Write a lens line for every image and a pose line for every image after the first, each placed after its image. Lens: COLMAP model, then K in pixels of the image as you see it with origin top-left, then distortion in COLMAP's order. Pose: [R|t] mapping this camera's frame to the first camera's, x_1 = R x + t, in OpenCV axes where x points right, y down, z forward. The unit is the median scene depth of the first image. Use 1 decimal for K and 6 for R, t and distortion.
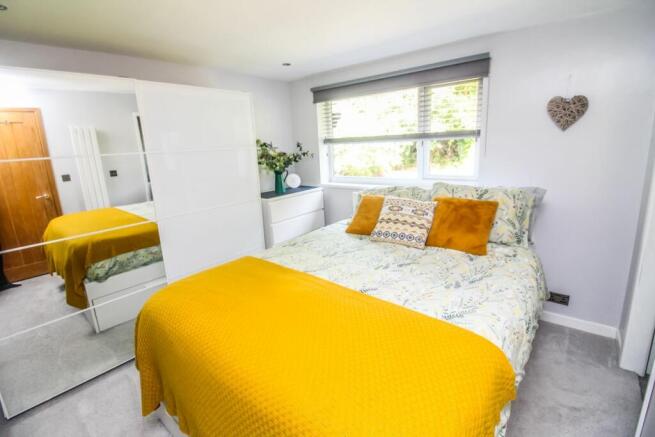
lens RADIAL K [[312.5, 0, 327.5], [0, 312.5, 218.5], [0, 0, 1]] dist [-0.002378, -0.000310]
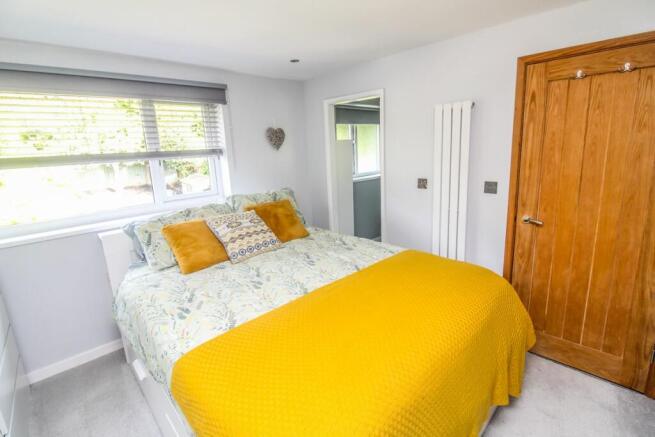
lens RADIAL K [[315.7, 0, 328.1], [0, 315.7, 213.3], [0, 0, 1]] dist [0.002539, 0.000642]
pose [[0.089941, -0.162384, 0.982620, -0.710944], [0.284988, 0.949560, 0.130835, -0.110857], [-0.954302, 0.268268, 0.131682, 0.599895]]
